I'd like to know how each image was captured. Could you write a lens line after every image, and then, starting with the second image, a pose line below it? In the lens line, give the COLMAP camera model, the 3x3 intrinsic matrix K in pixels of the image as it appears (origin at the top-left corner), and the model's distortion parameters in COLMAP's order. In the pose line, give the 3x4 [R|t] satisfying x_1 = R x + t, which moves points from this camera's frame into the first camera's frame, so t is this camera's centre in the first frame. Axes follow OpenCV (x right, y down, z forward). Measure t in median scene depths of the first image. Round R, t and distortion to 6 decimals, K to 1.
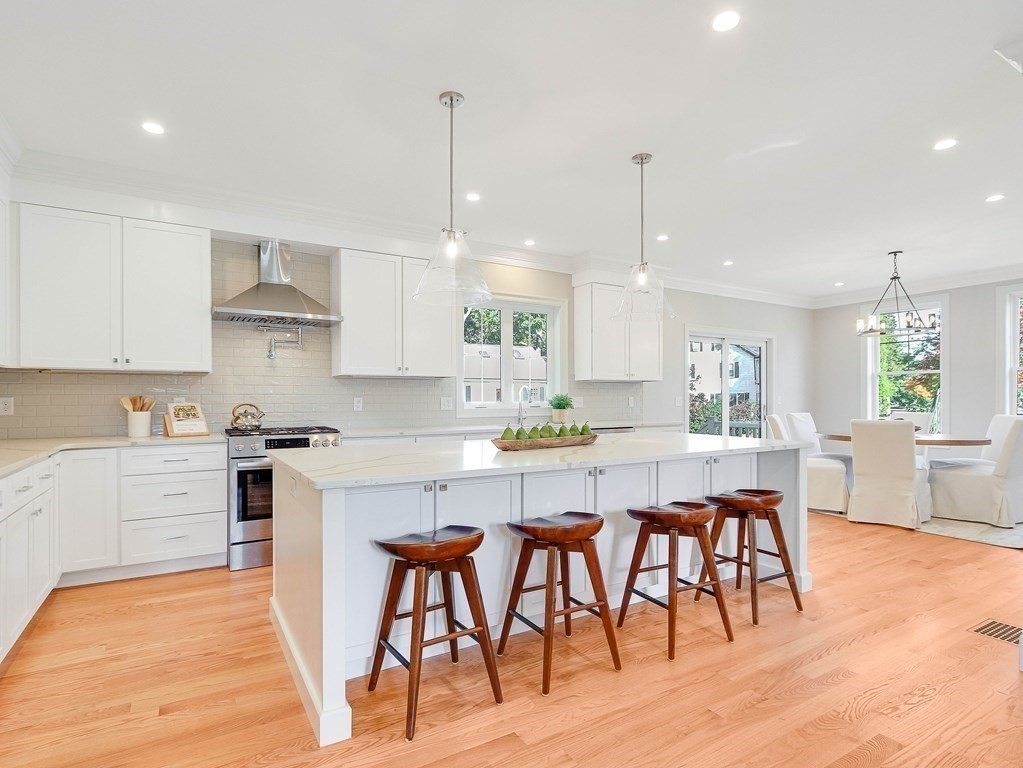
lens RADIAL K [[536.4, 0, 498.0], [0, 536.4, 401.9], [0, 0, 1]] dist [-0.004701, -0.001050]
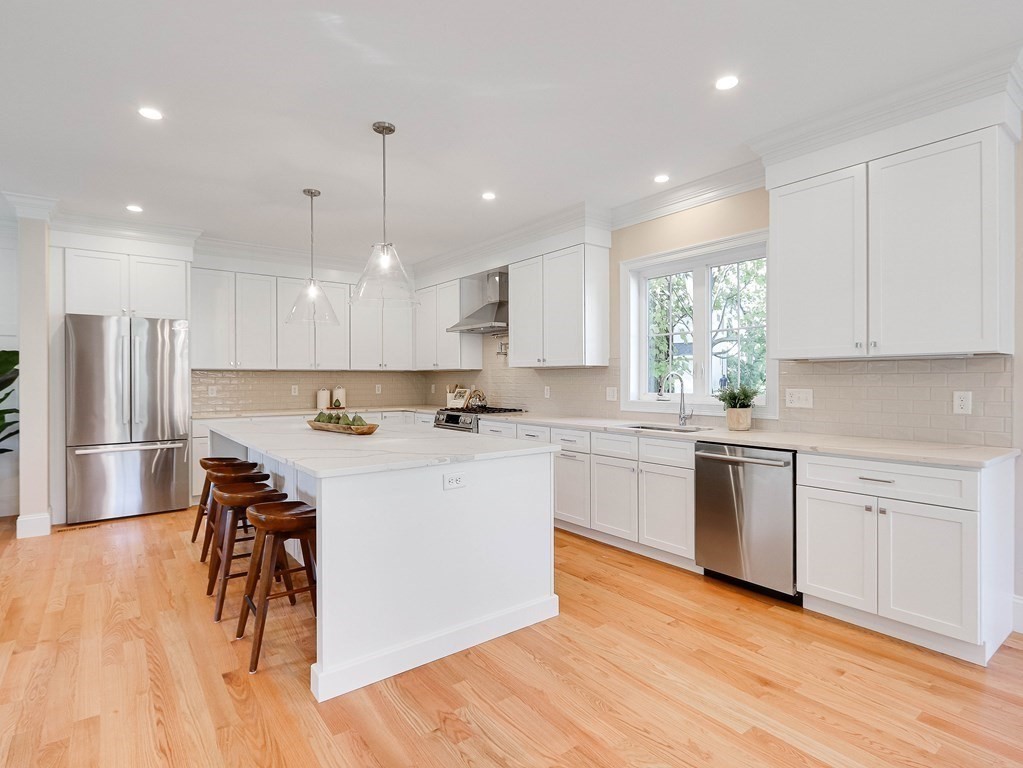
lens RADIAL K [[545.0, 0, 513.9], [0, 545.0, 382.4], [0, 0, 1]] dist [-0.011946, -0.000944]
pose [[0.123074, 0.003599, -0.992391, 0.836831], [-0.012989, 0.999914, 0.002016, -0.016261], [0.992313, 0.012642, 0.123110, 0.772812]]
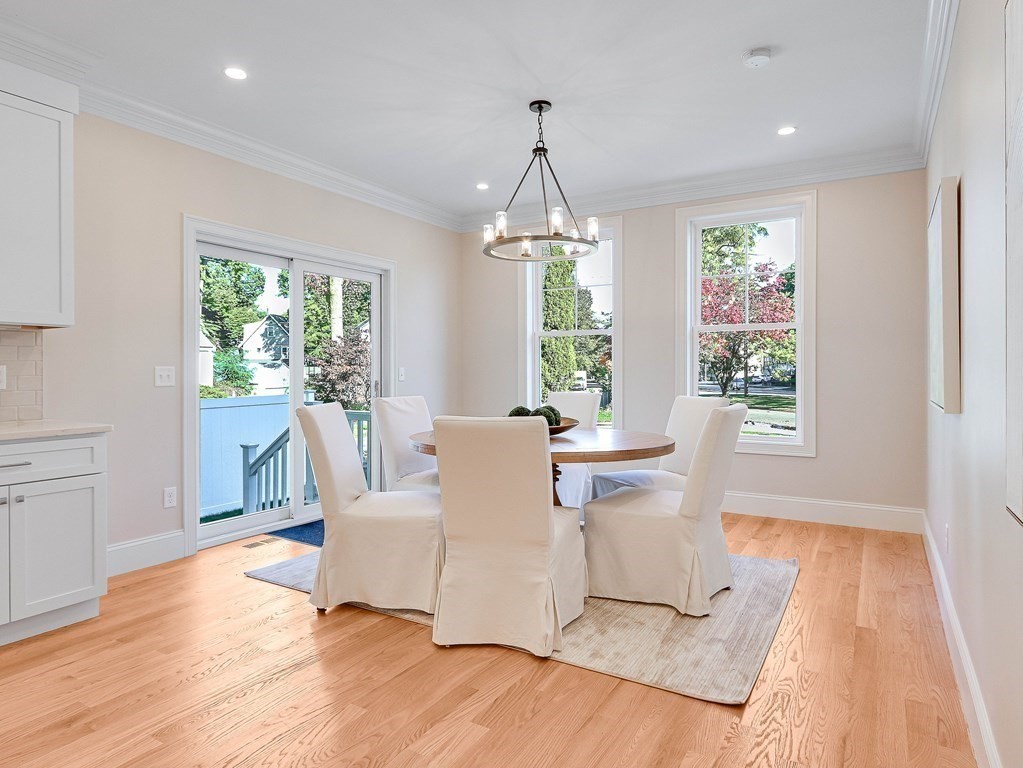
lens RADIAL K [[614.9, 0, 513.8], [0, 614.9, 380.7], [0, 0, 1]] dist [0.006380, 0.001715]
pose [[0.872134, -0.006576, 0.489223, 0.470457], [0.003503, 0.999968, 0.007195, 0.001329], [-0.489255, -0.004561, 0.872129, 0.529196]]
